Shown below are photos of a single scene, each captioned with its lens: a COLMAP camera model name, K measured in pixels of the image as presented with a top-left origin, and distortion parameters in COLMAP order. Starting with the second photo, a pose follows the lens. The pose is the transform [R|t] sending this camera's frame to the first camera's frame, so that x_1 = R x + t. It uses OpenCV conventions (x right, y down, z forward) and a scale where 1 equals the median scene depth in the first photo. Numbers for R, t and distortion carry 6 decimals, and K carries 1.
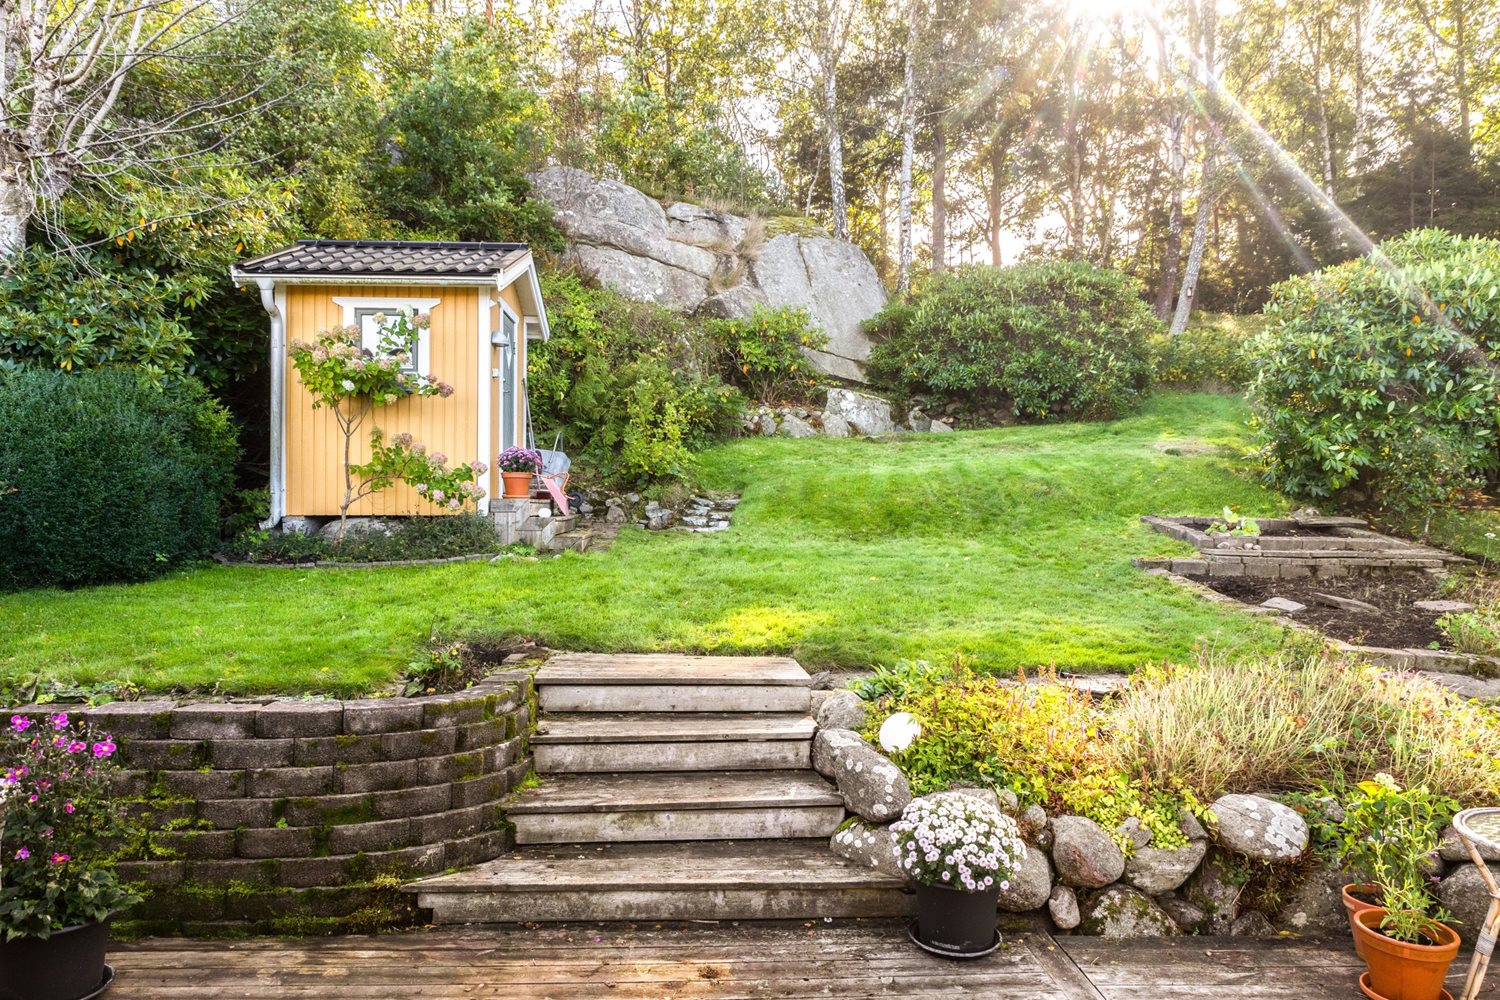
lens RADIAL K [[998.6, 0, 749.5], [0, 998.6, 490.7], [0, 0, 1]] dist [-0.001203, -0.001107]
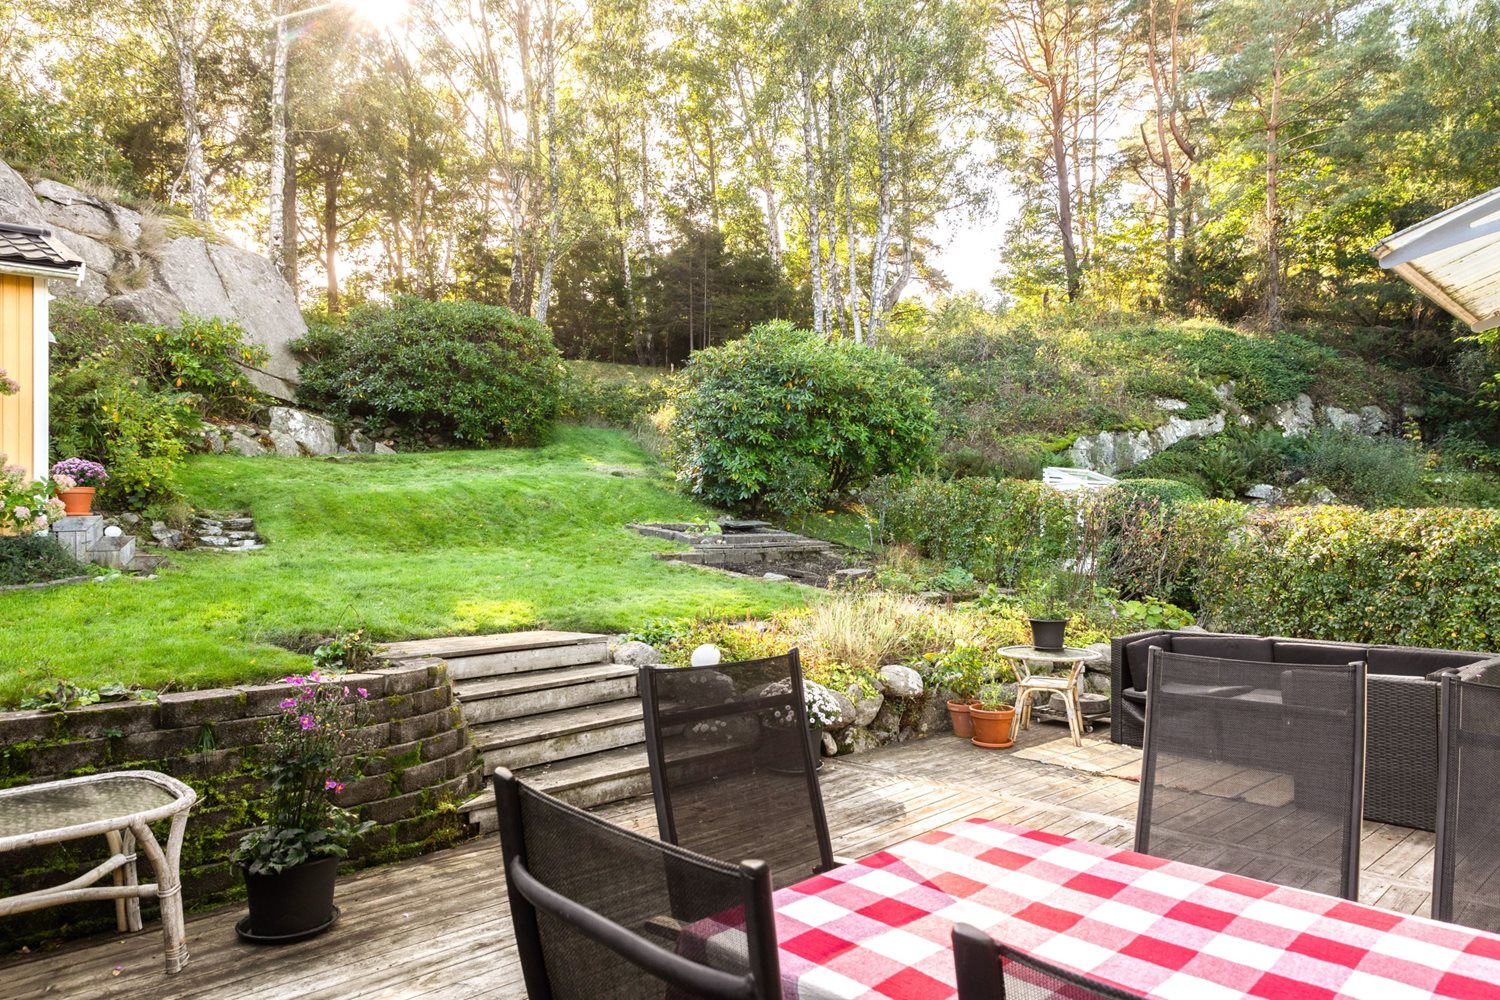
lens RADIAL K [[998.6, 0, 749.5], [0, 998.6, 490.7], [0, 0, 1]] dist [-0.001203, -0.001107]
pose [[0.765397, -0.001653, 0.643557, -0.277993], [0.018867, 0.999625, -0.019872, 0.010918], [-0.643282, 0.027351, 0.765140, -0.060630]]
